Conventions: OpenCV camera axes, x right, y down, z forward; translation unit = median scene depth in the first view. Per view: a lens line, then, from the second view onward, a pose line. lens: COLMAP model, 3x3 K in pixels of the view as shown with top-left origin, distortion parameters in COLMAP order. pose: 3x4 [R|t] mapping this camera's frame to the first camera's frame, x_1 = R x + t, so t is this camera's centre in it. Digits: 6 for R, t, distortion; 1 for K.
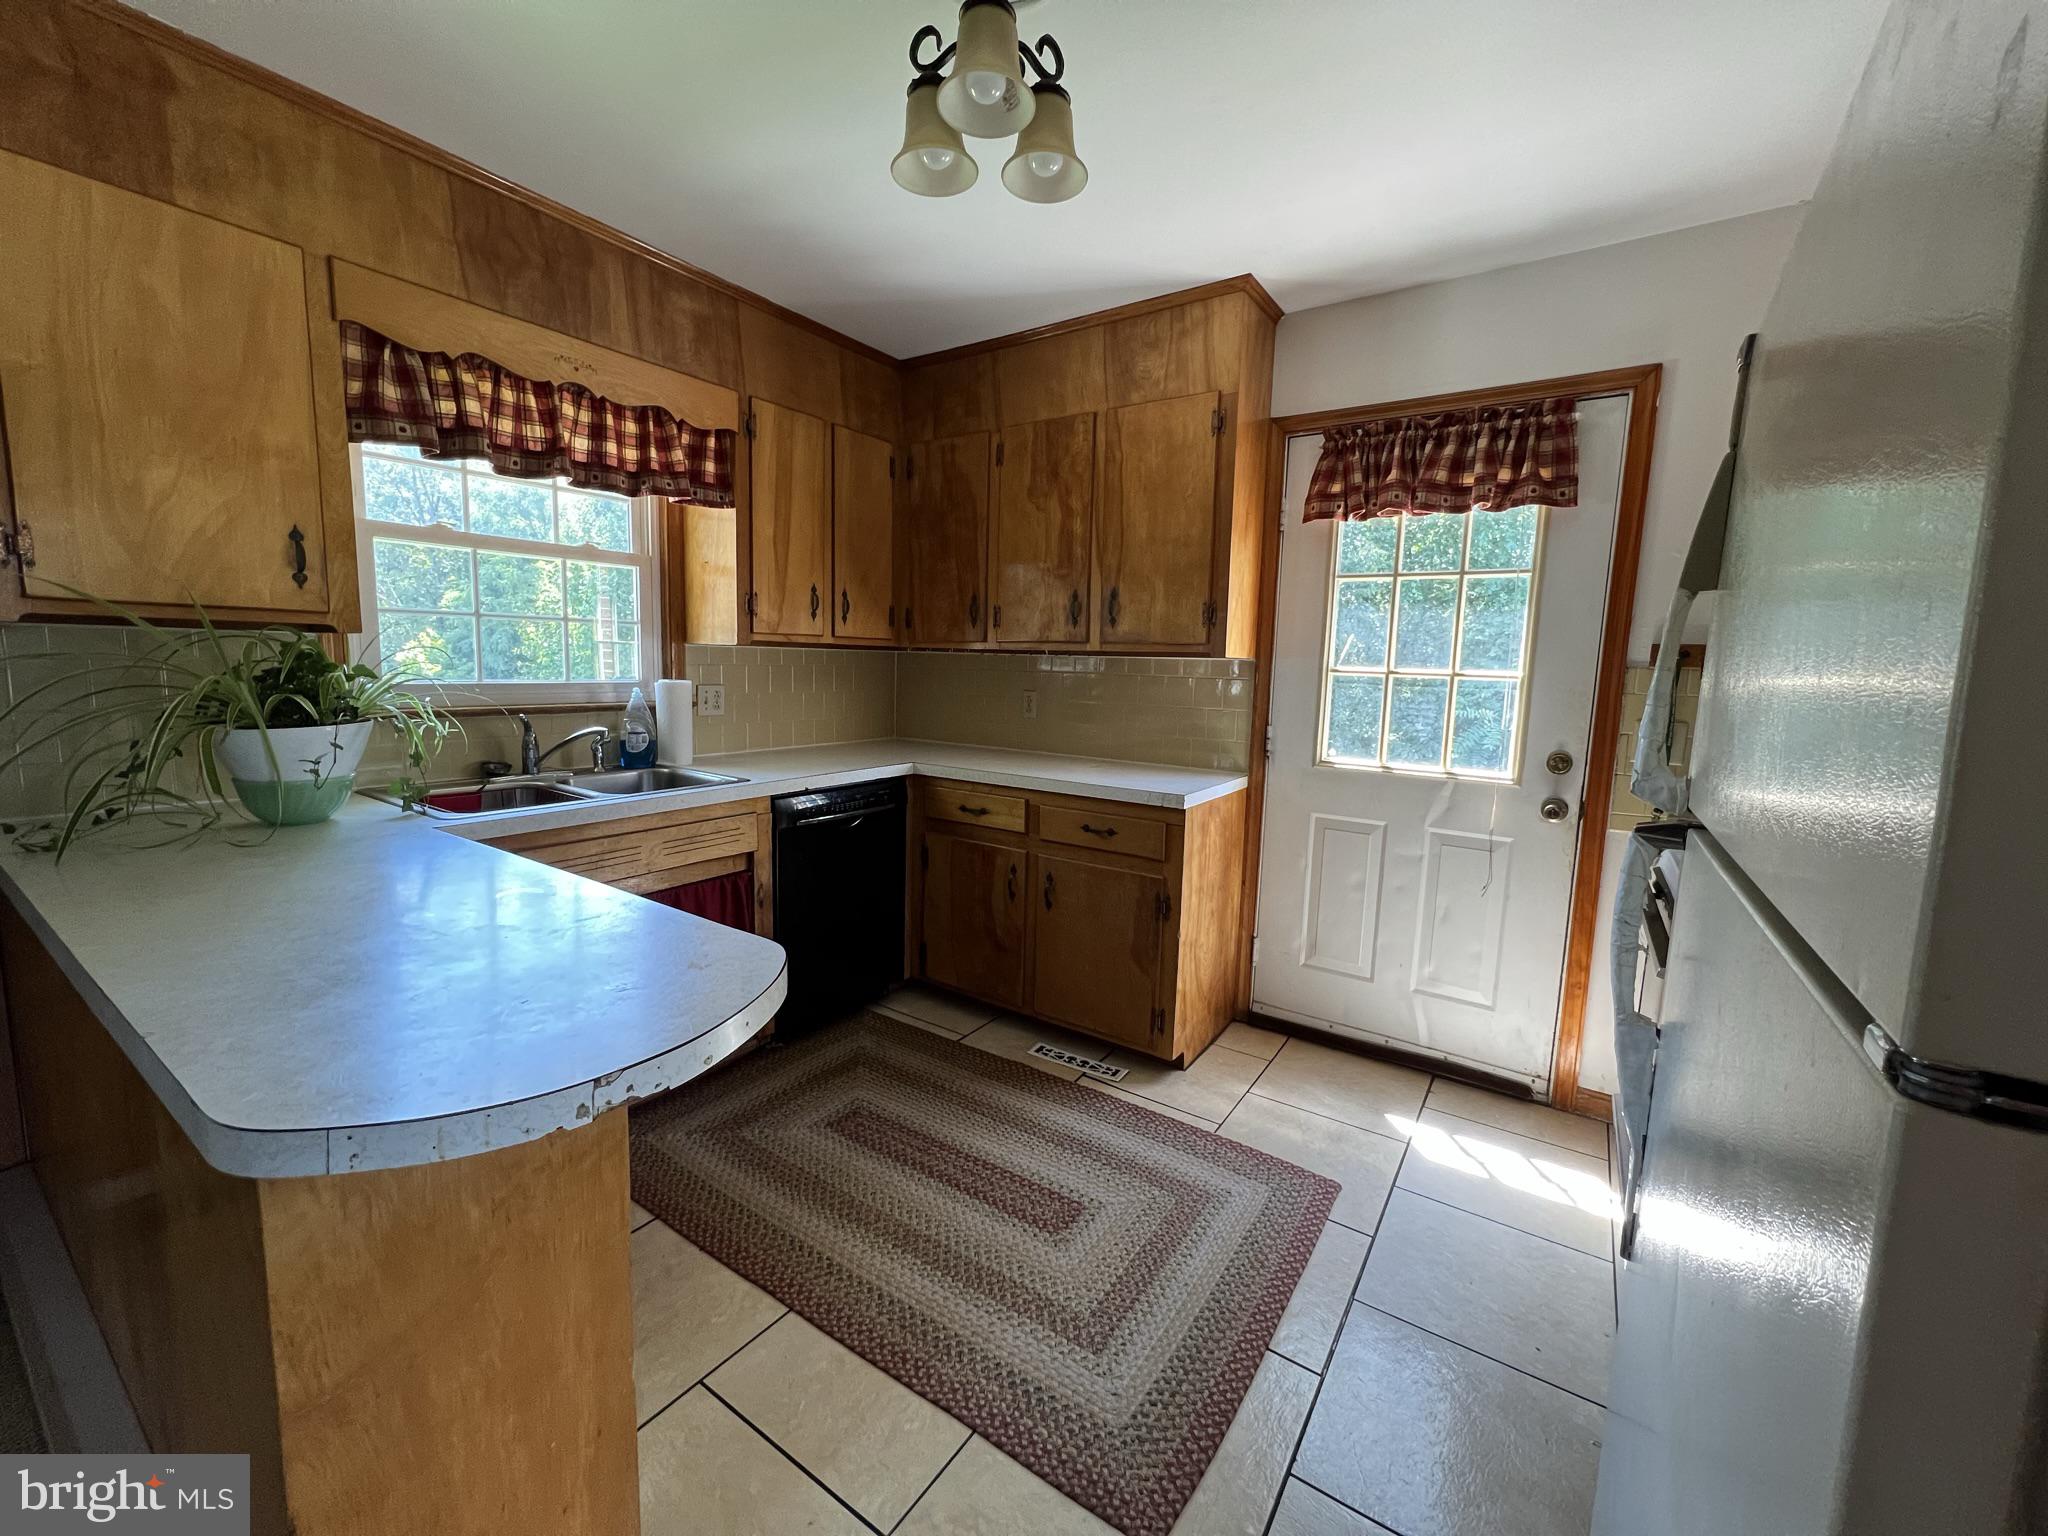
lens RADIAL K [[819.3, 0, 1018.1], [0, 819.3, 762.5], [0, 0, 1]] dist [-0.000457, -0.000102]
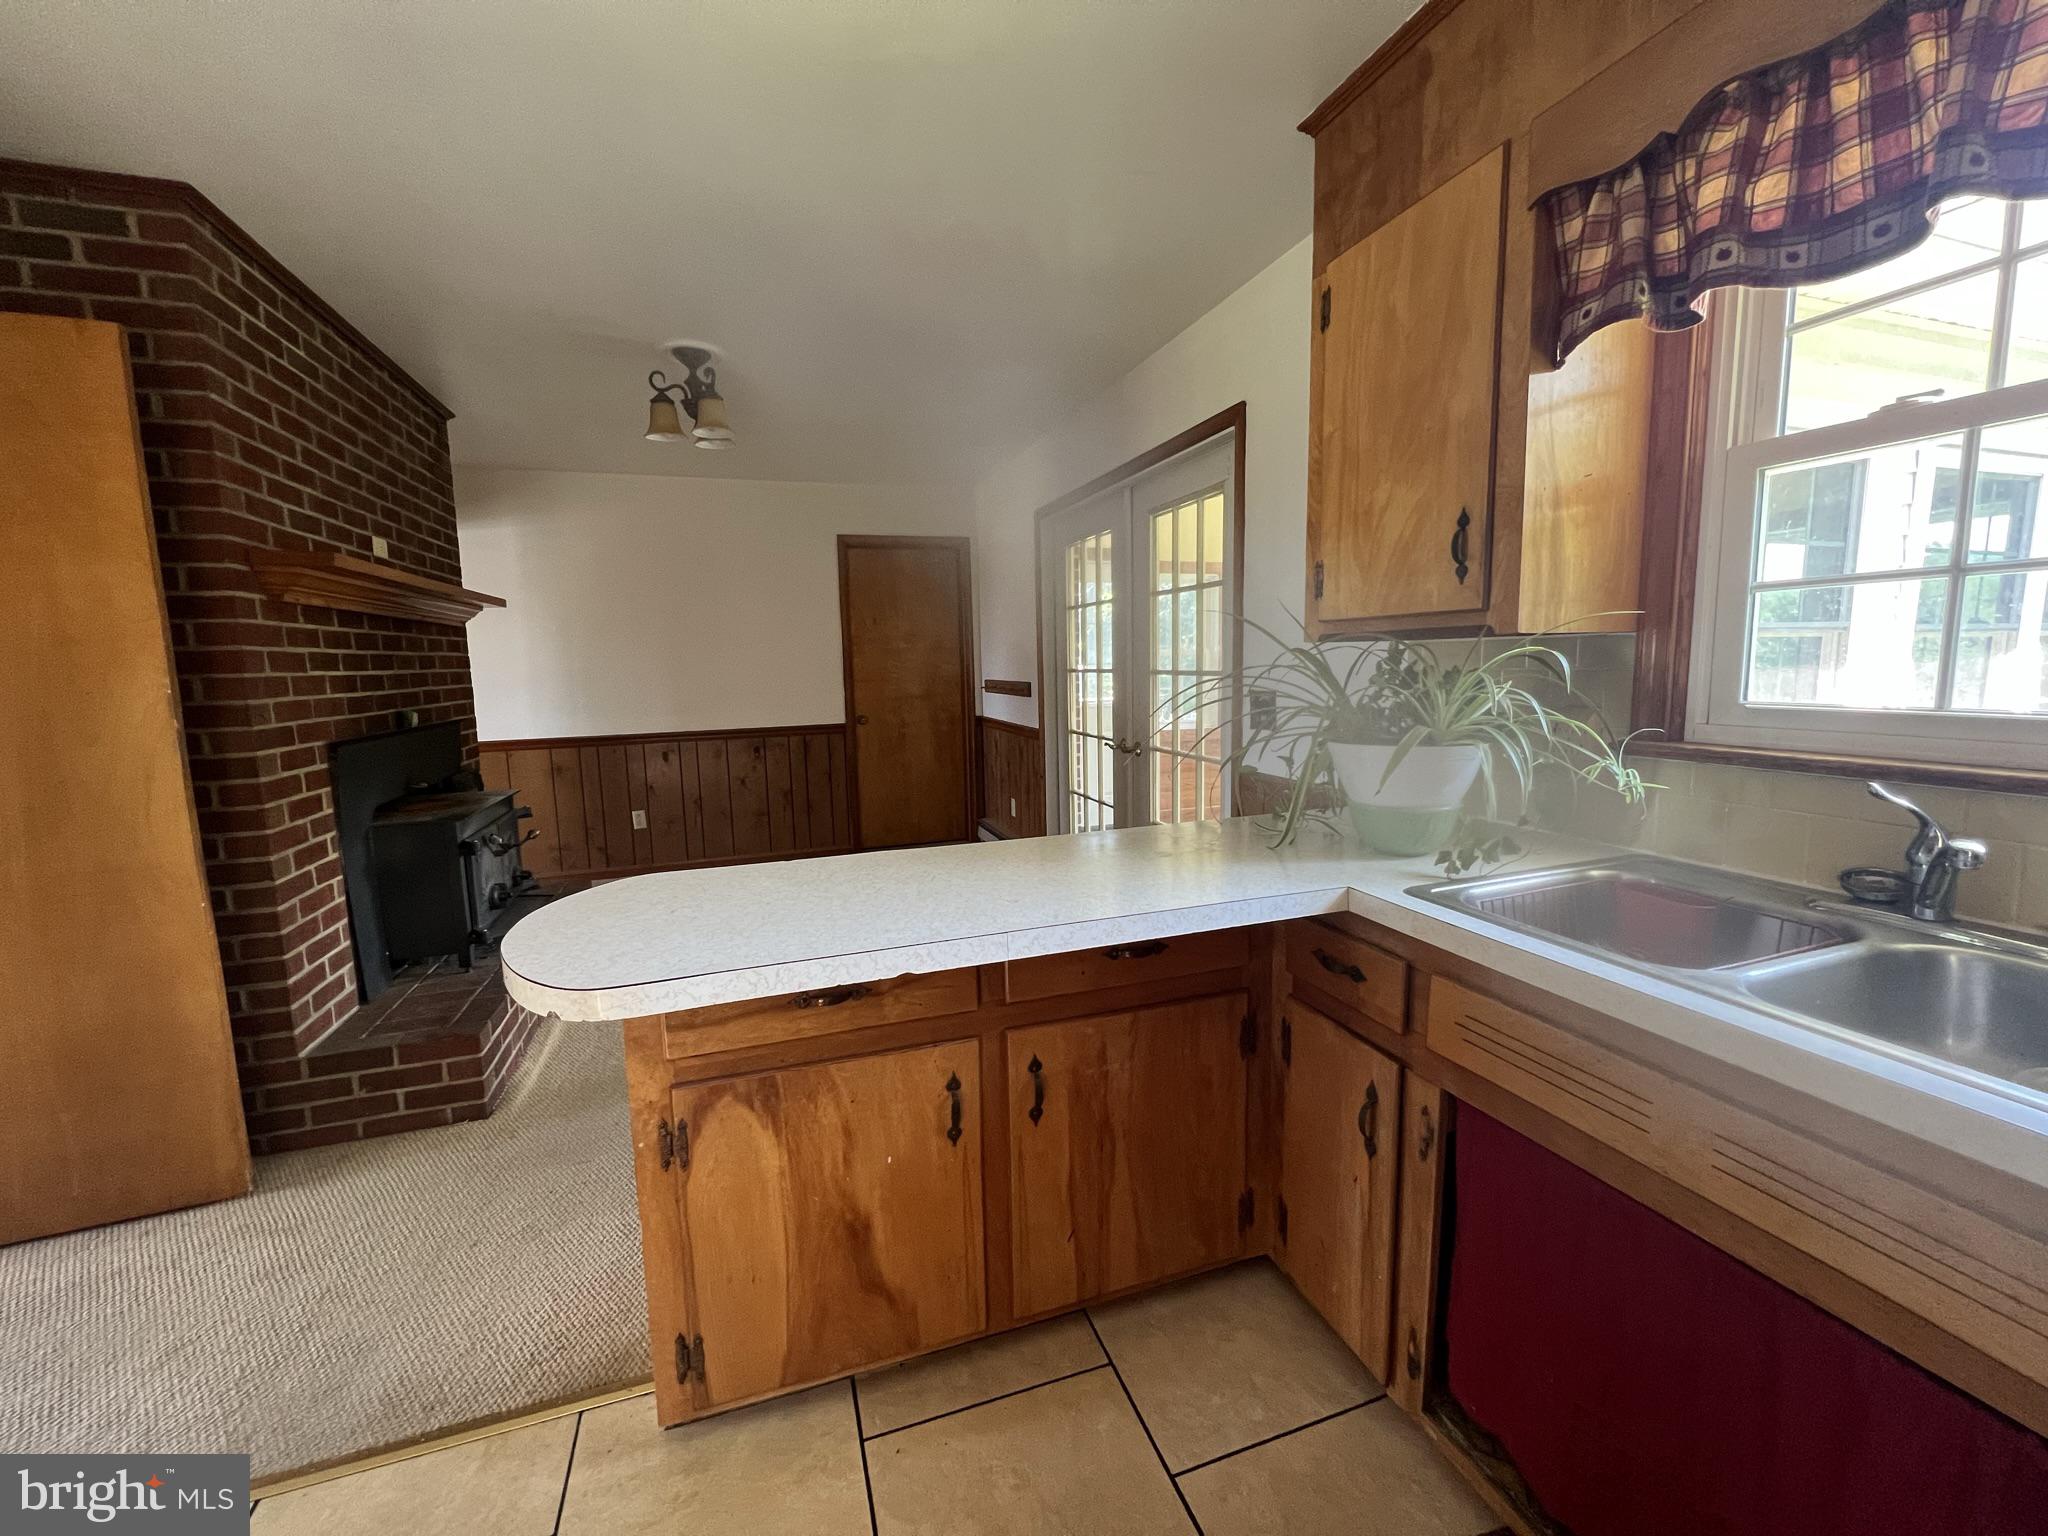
lens RADIAL K [[819.3, 0, 1018.1], [0, 819.3, 762.5], [0, 0, 1]] dist [-0.000457, -0.000102]
pose [[-0.602840, 0.083847, -0.793444, 0.052838], [-0.094575, 0.979942, 0.175411, -0.103029], [0.792237, 0.180785, -0.582819, 0.866685]]
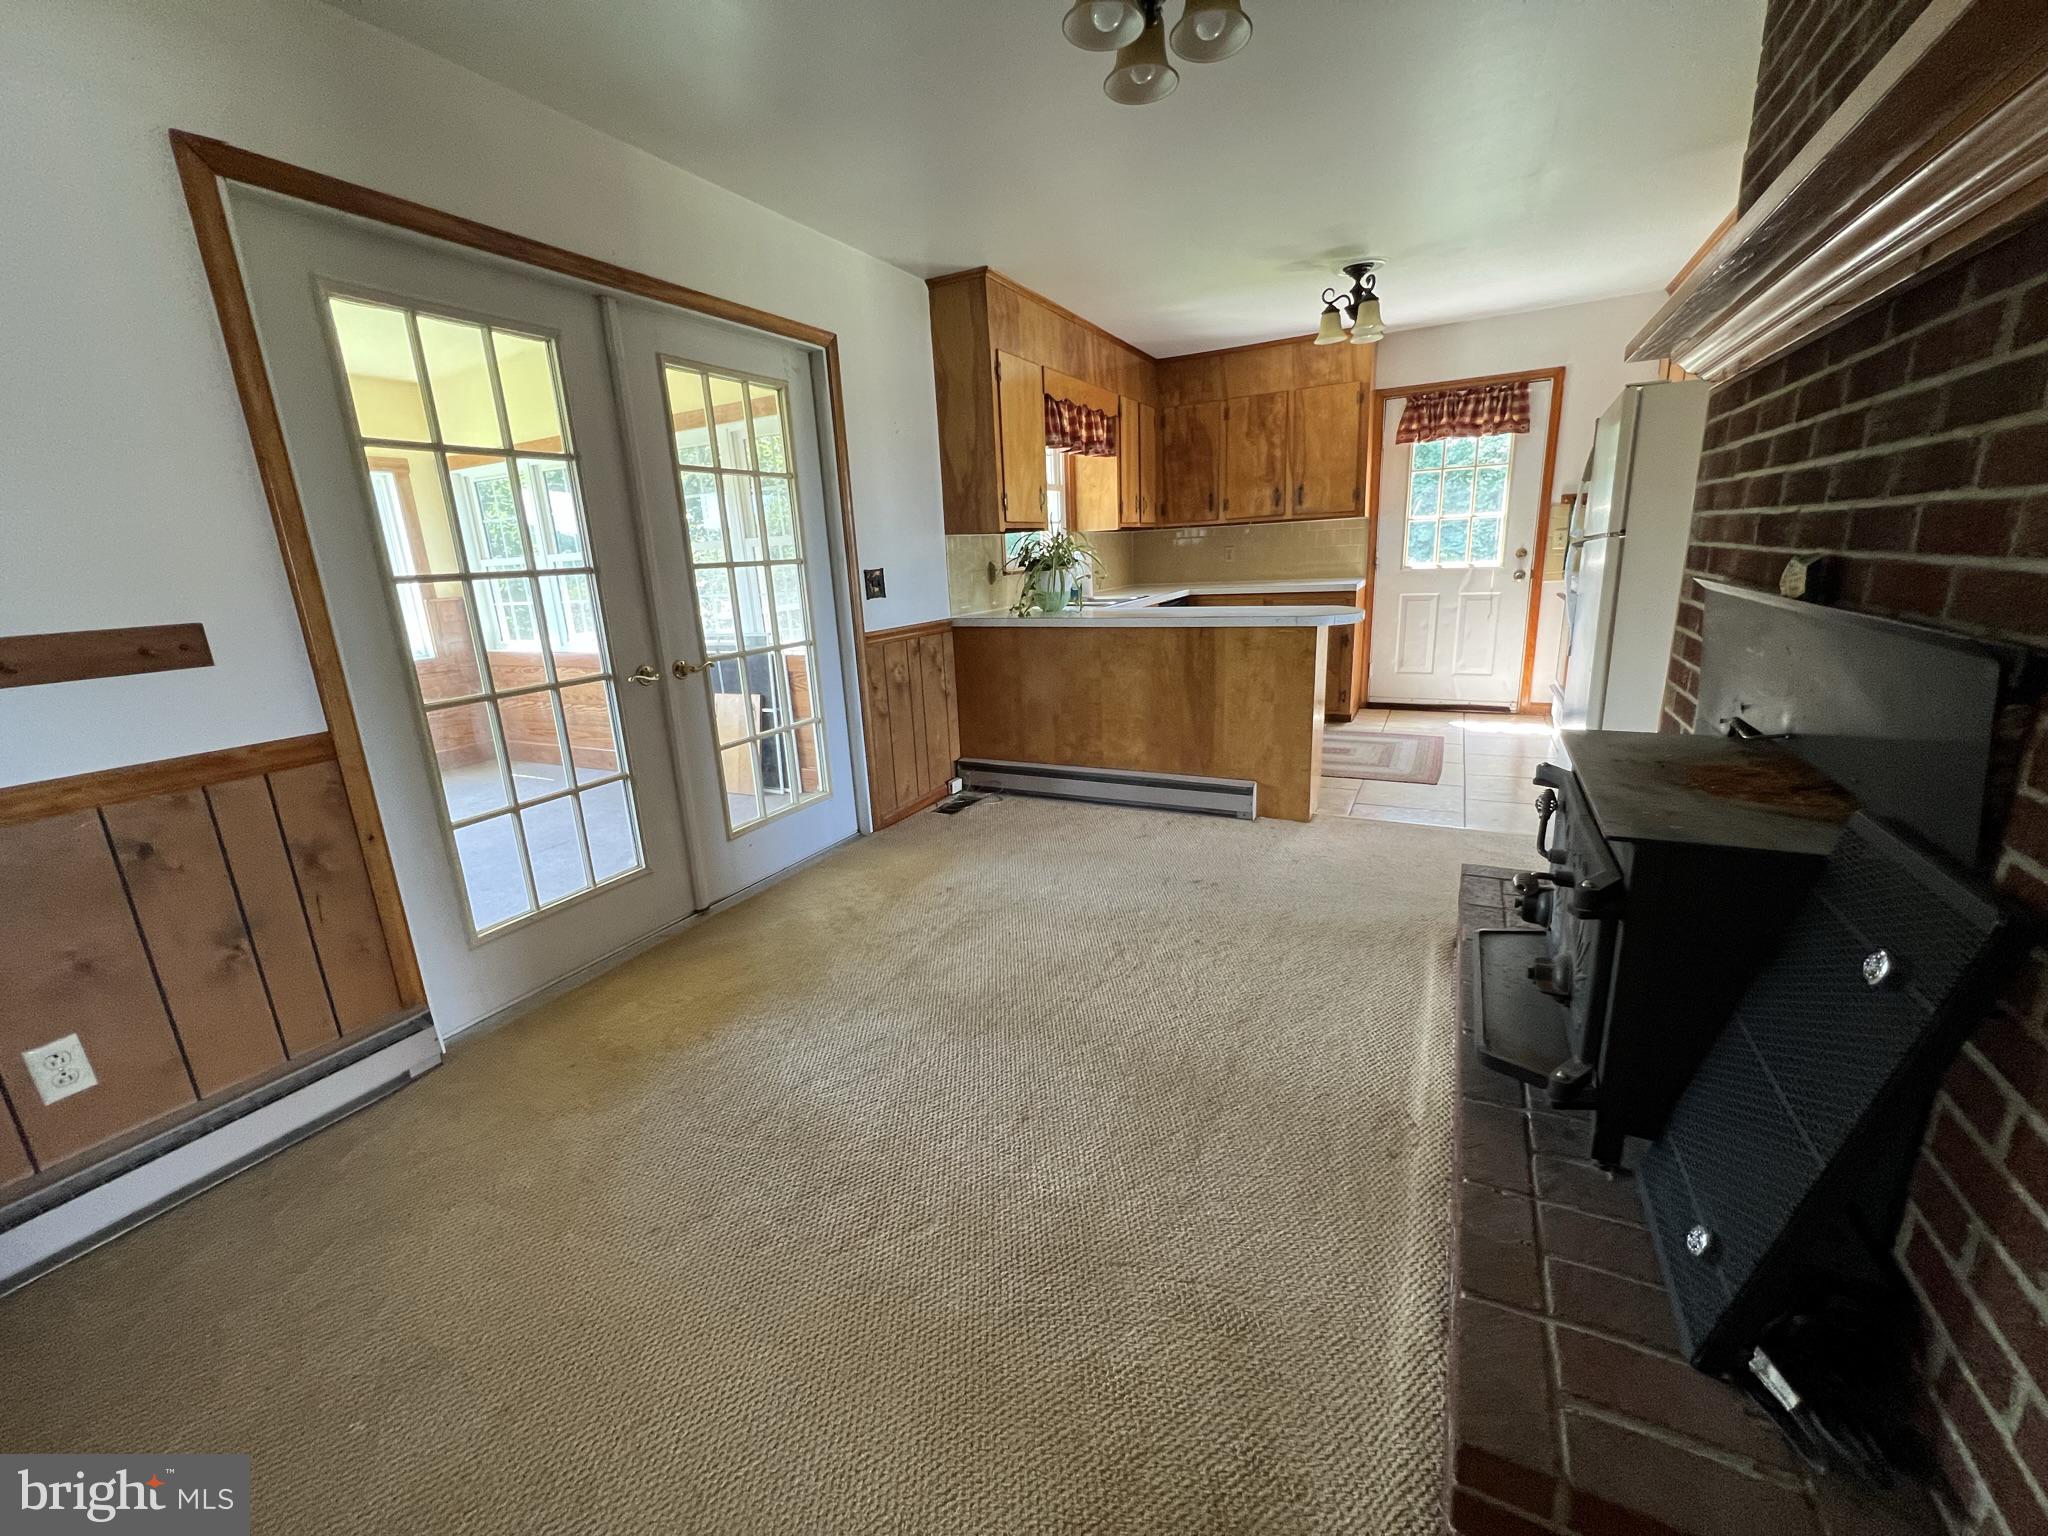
lens RADIAL K [[819.3, 0, 1018.1], [0, 819.3, 762.5], [0, 0, 1]] dist [-0.000457, -0.000102]
pose [[0.989752, -0.105204, 0.096553, -0.933690], [0.092127, 0.987074, 0.131137, 0.139854], [-0.109102, -0.120898, 0.986651, -1.072230]]
